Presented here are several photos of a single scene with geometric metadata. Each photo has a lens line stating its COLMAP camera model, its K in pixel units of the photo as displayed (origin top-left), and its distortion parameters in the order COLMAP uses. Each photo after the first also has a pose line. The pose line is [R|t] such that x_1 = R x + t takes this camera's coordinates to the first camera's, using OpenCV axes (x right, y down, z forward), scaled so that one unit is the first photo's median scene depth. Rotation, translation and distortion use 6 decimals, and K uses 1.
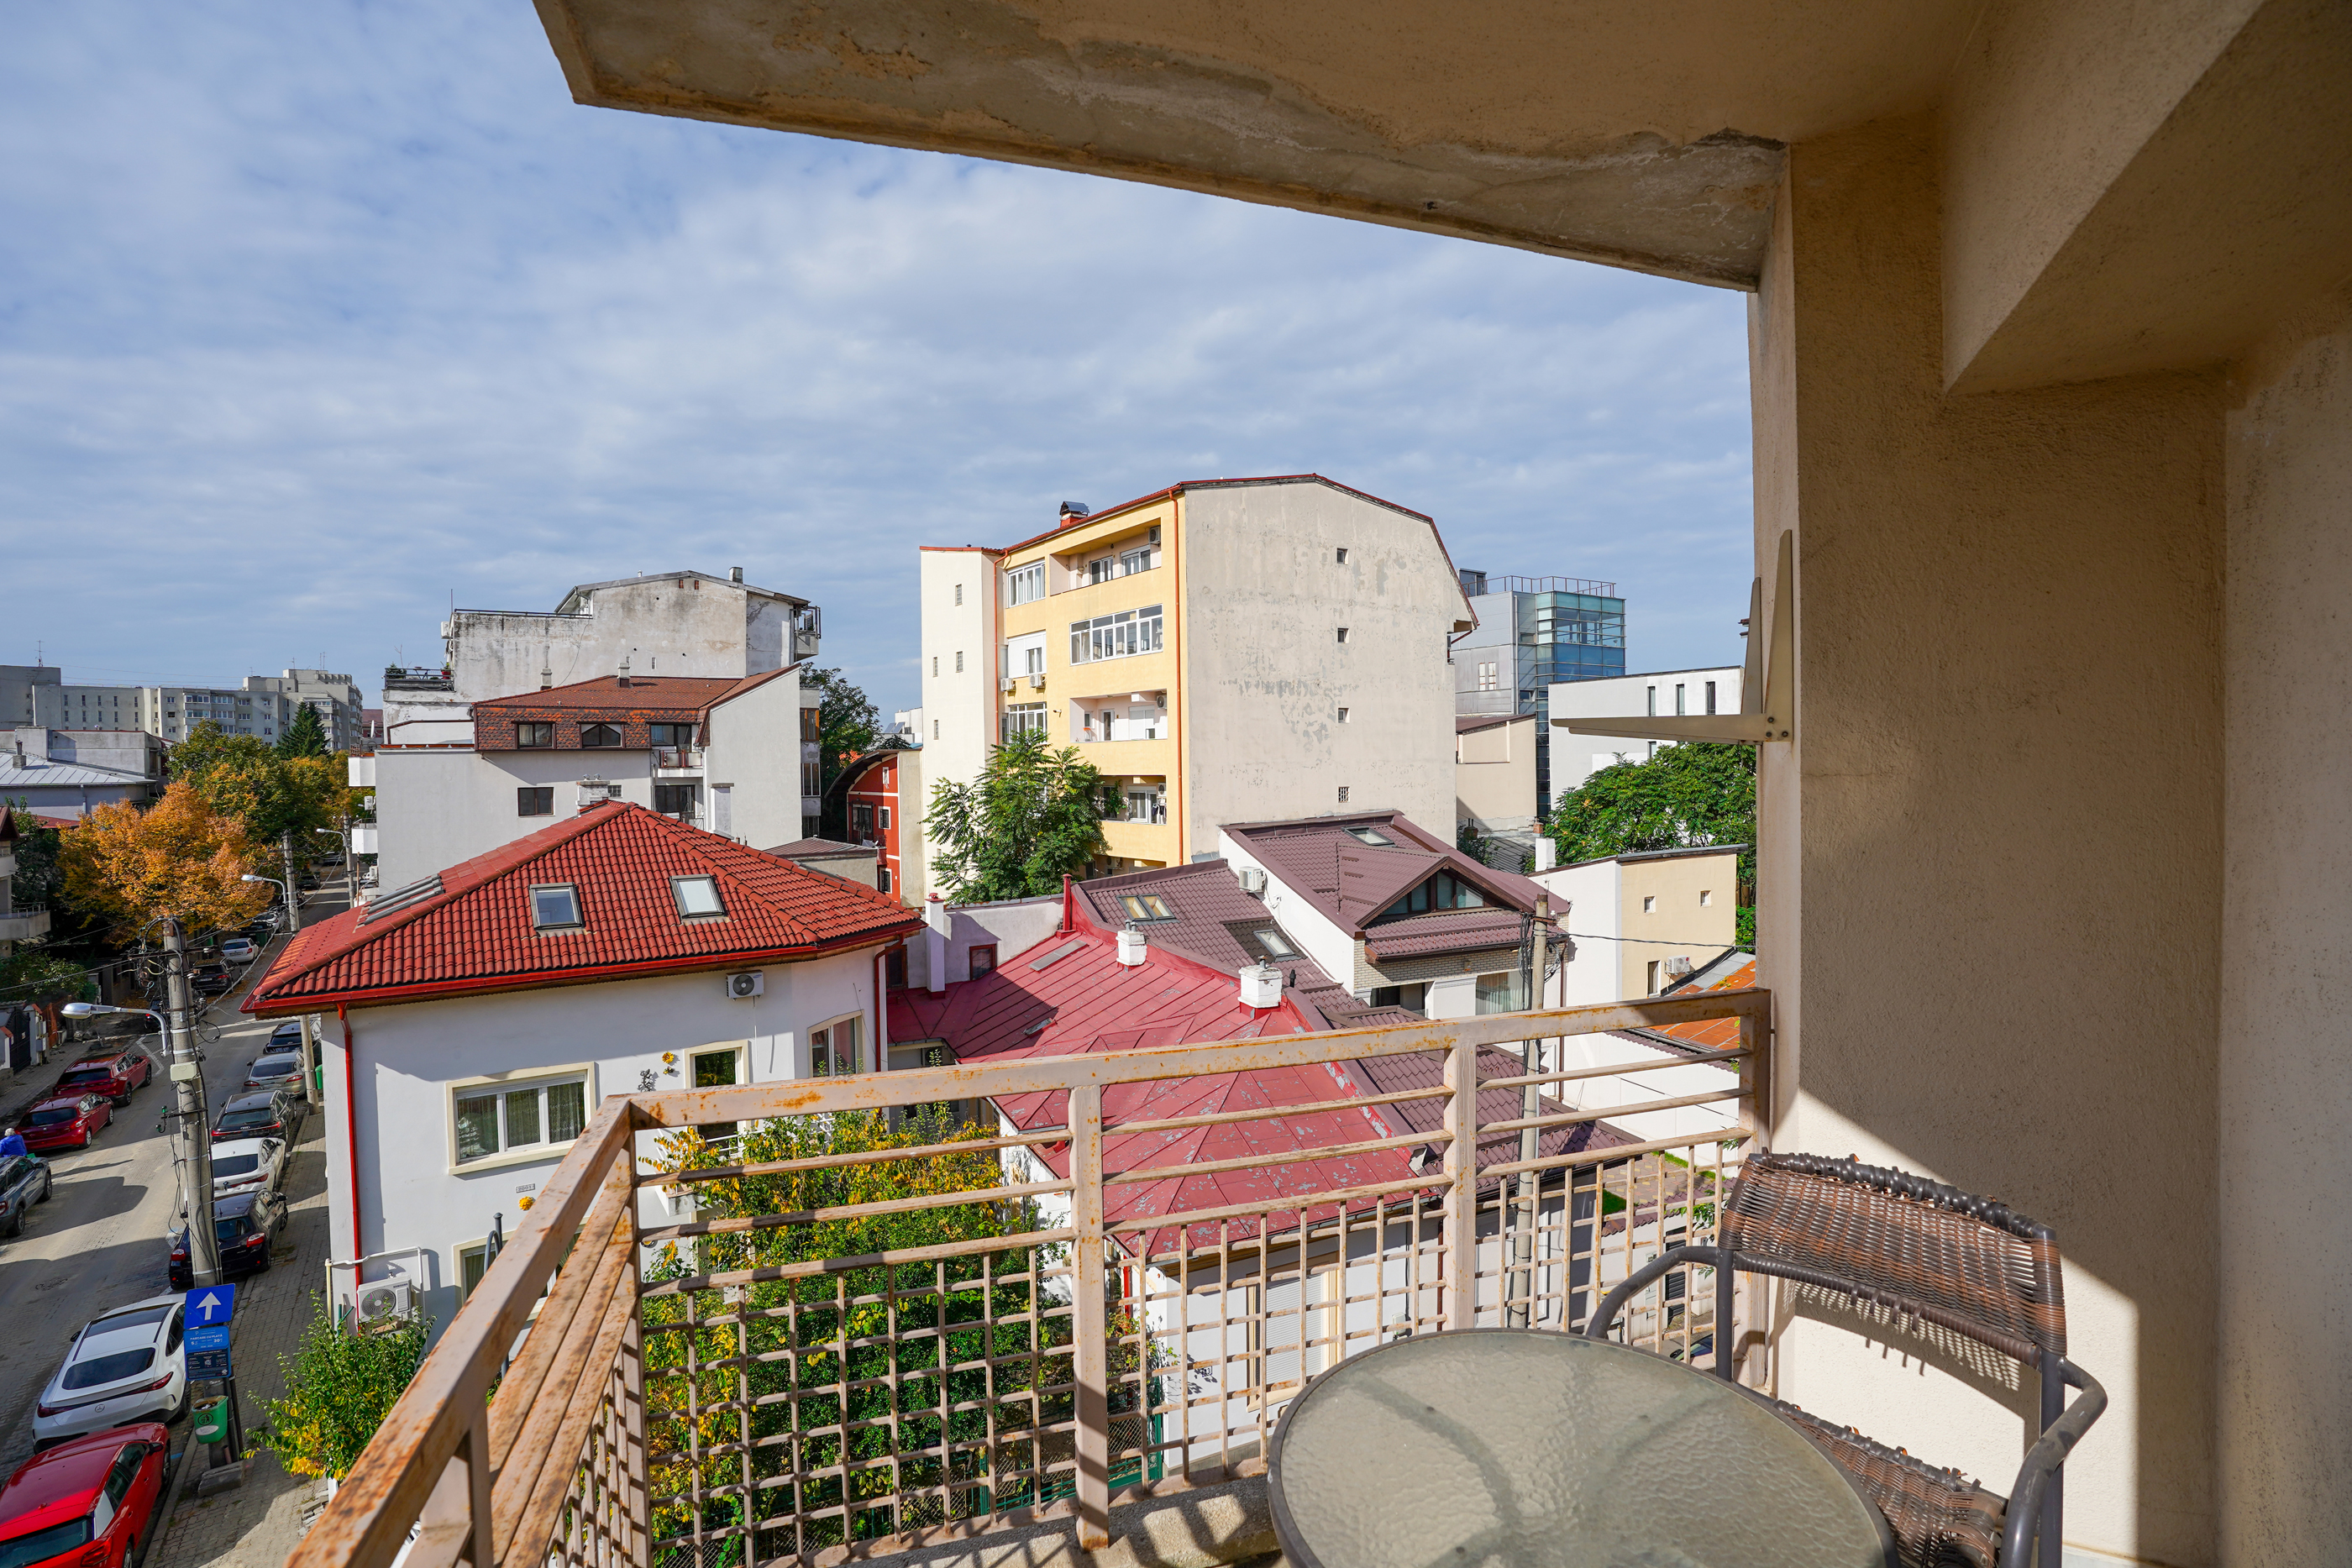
lens RADIAL K [[1081.6, 0, 1154.5], [0, 1081.6, 784.5], [0, 0, 1]] dist [-0.071161, 0.026549]
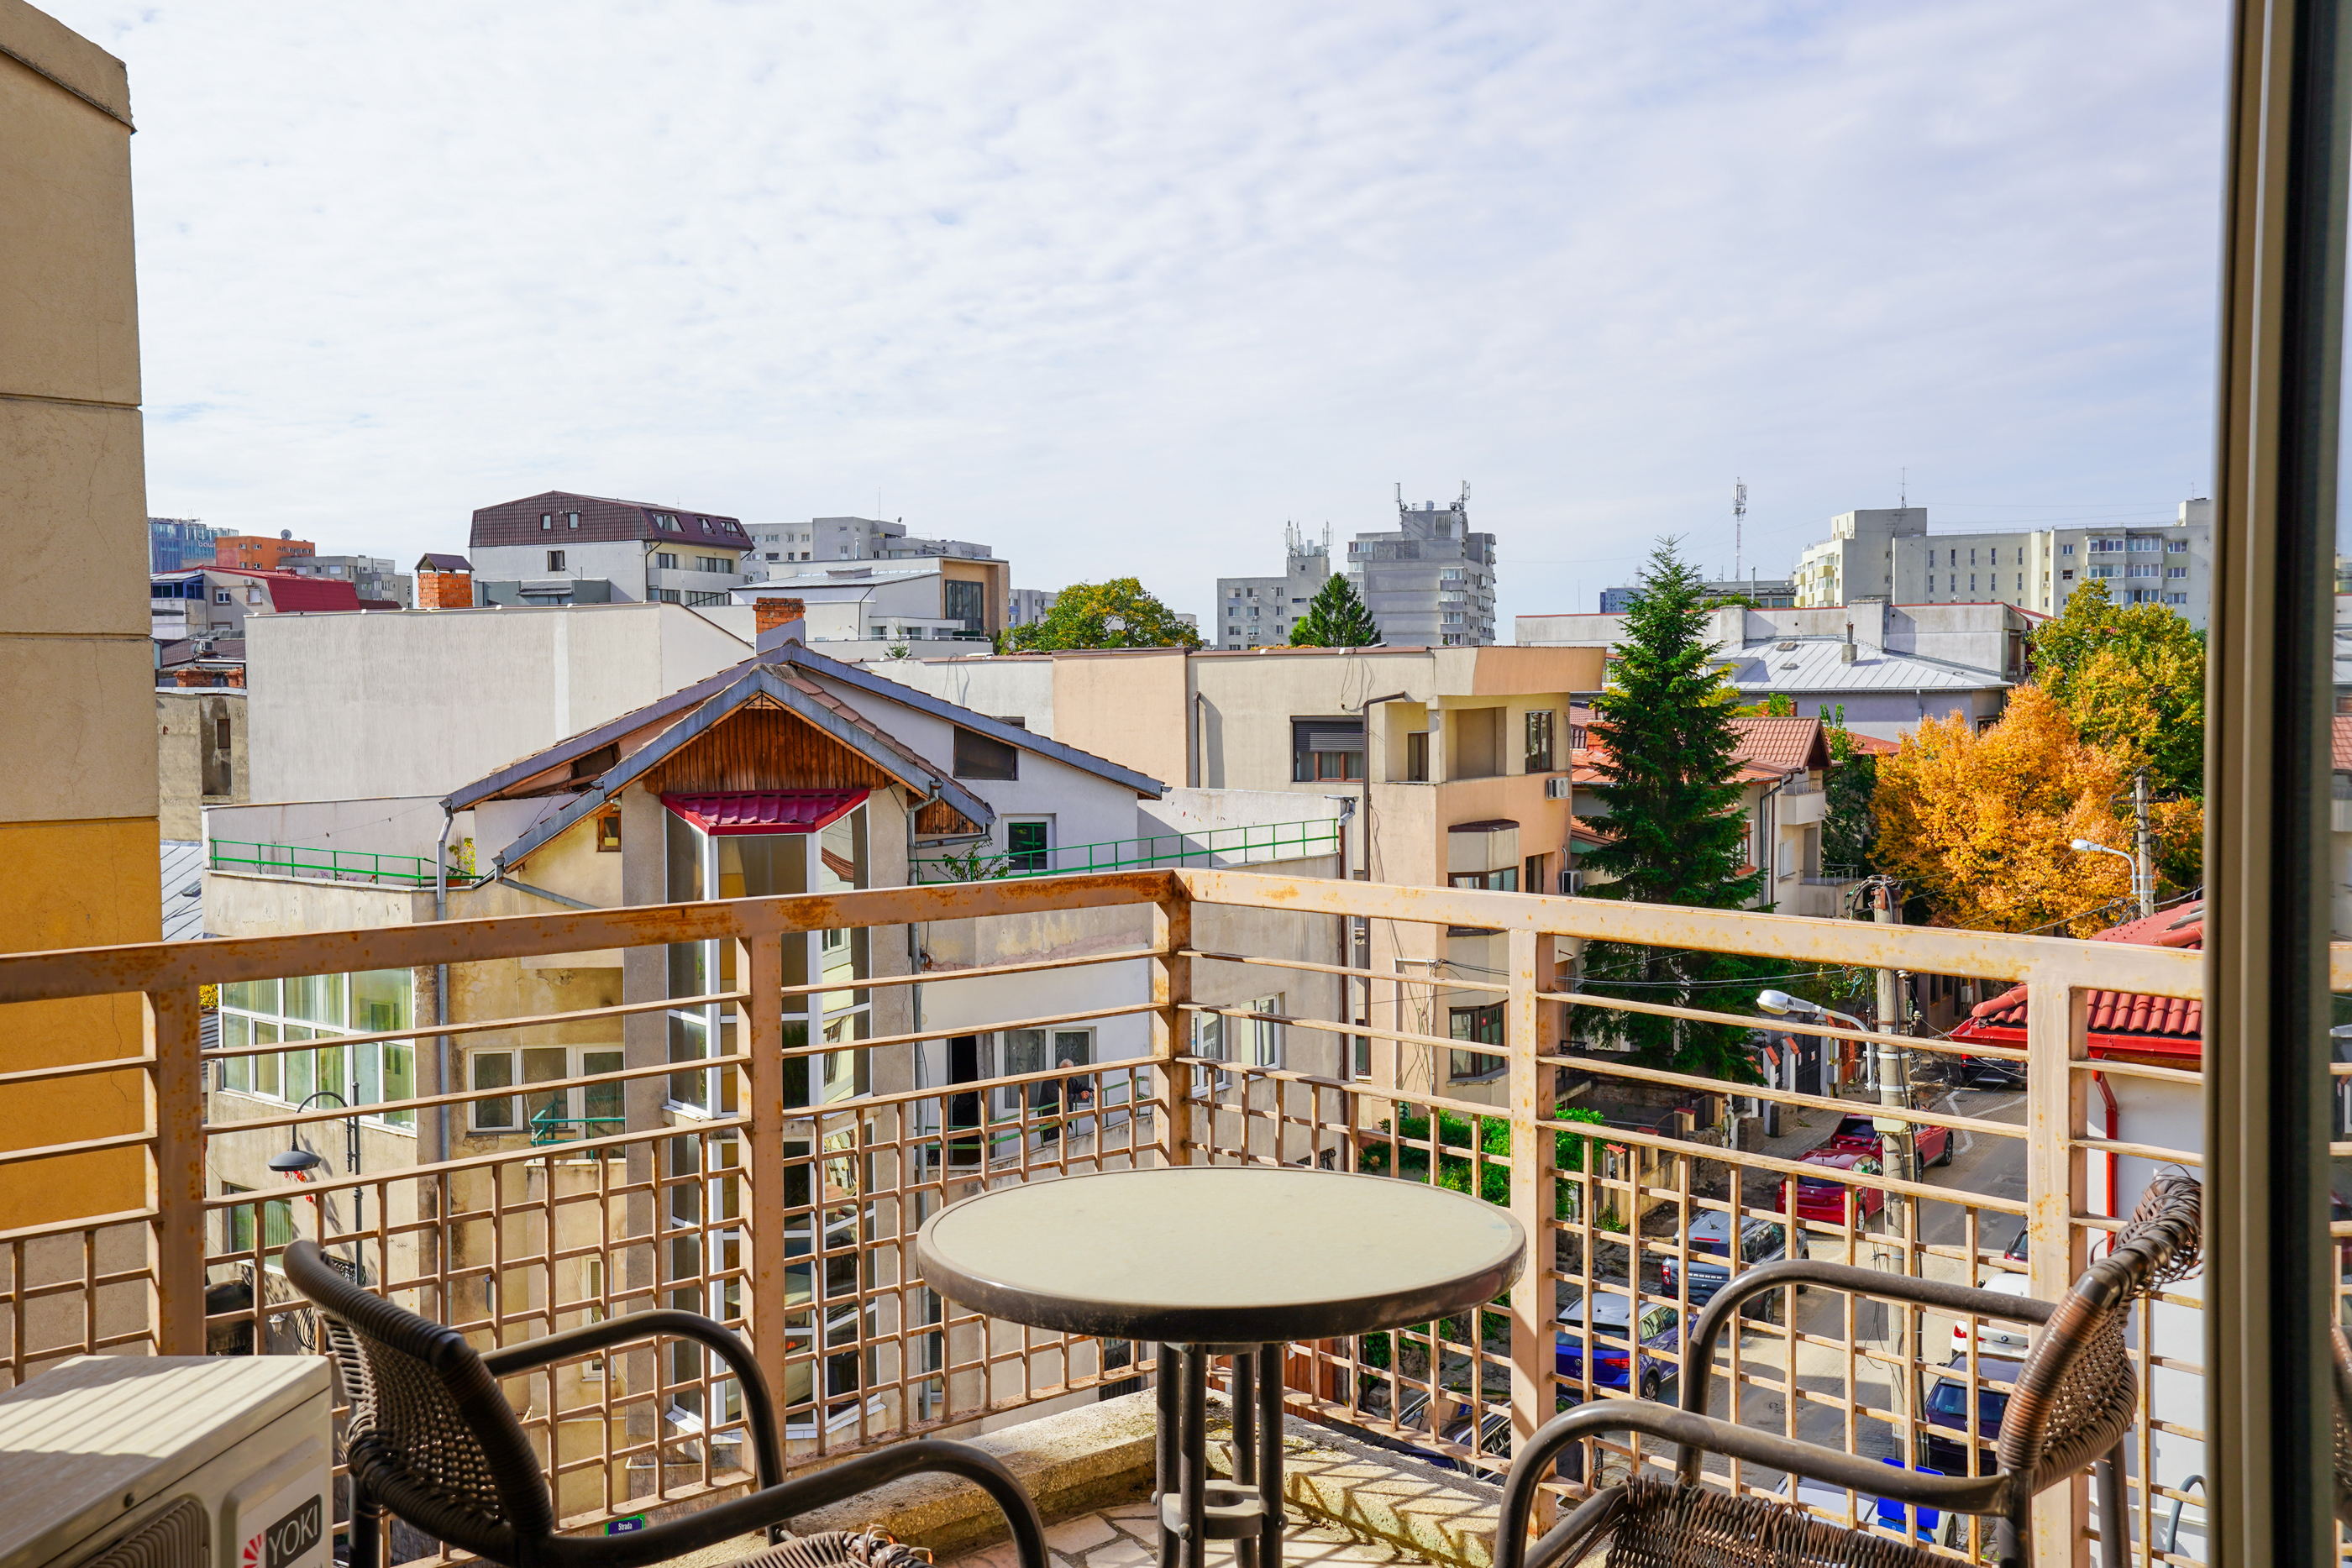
lens RADIAL K [[2226.2, 0, 1165.1], [0, 2226.2, 811.5], [0, 0, 1]] dist [0.065955, 0.000000]
pose [[0.412743, 0.058068, -0.908995, 0.057334], [-0.014099, 0.998254, 0.057368, 0.004206], [0.910738, -0.010863, 0.412841, 0.002937]]
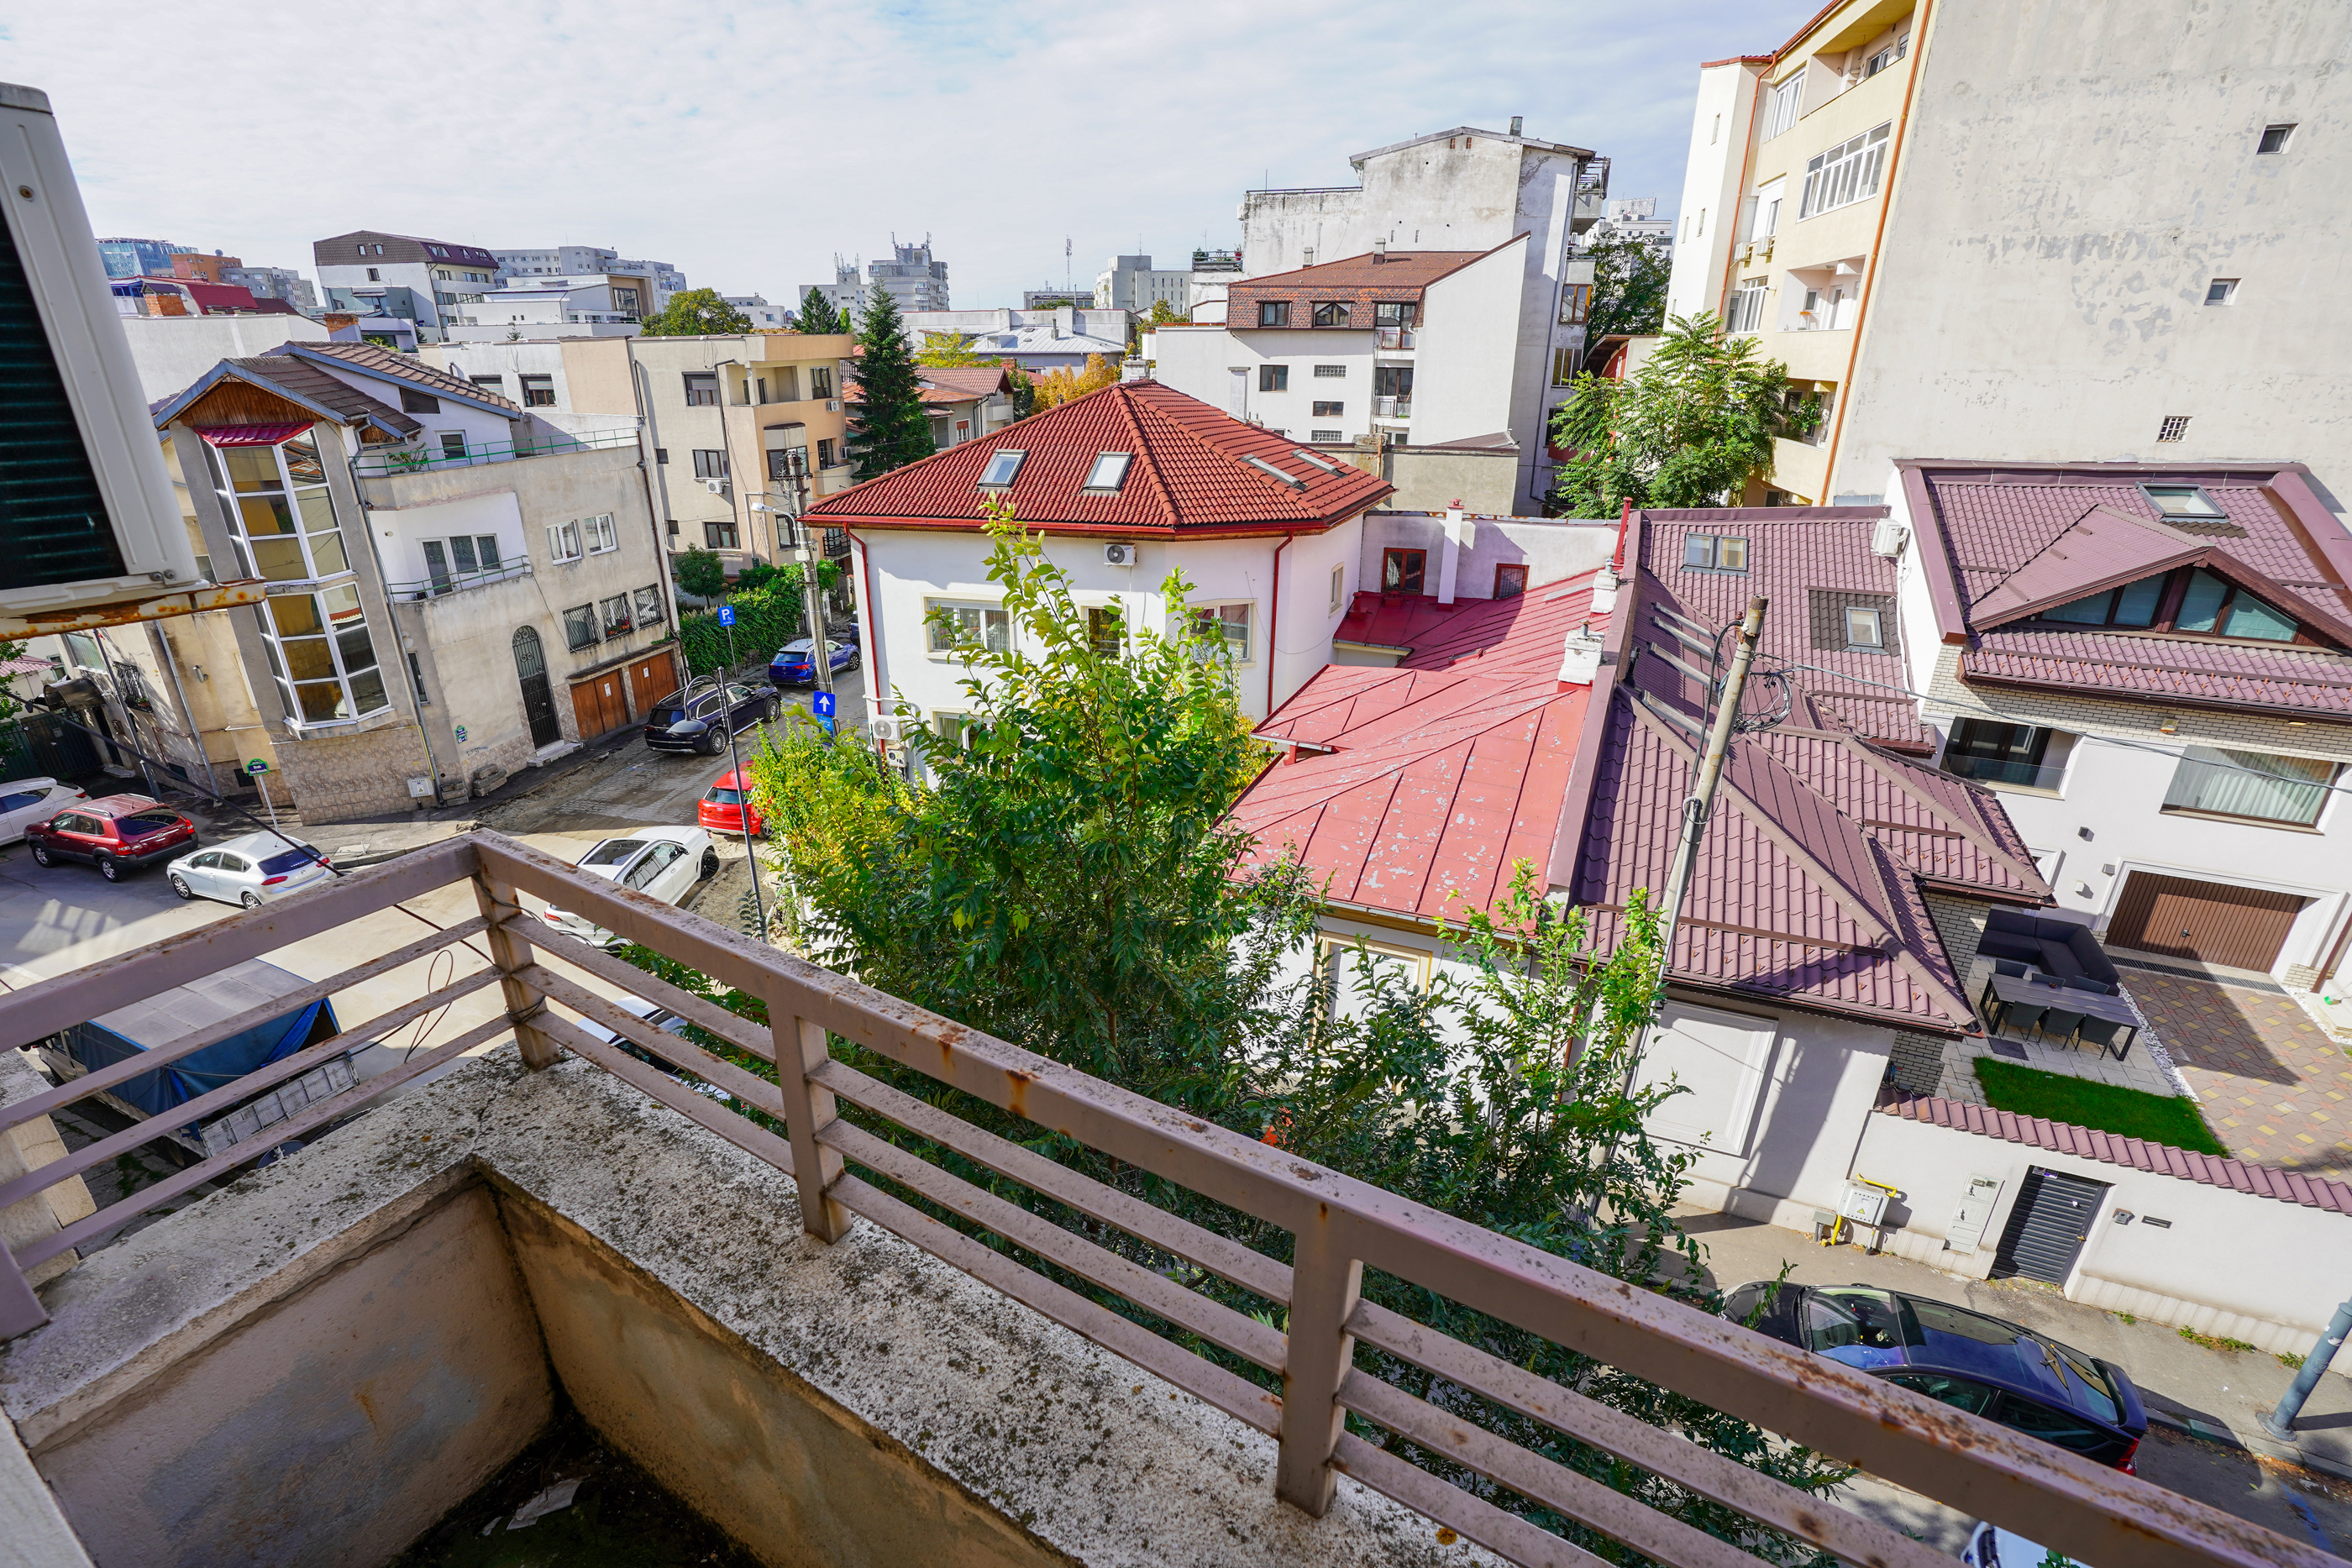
lens RADIAL K [[1081.6, 0, 1163.5], [0, 1081.6, 789.7], [0, 0, 1]] dist [-0.071161, 0.026549]
pose [[0.662905, 0.300976, -0.685544, 0.253069], [-0.026526, 0.924508, 0.380239, -0.009583], [0.748233, -0.233878, 0.620844, 0.128202]]
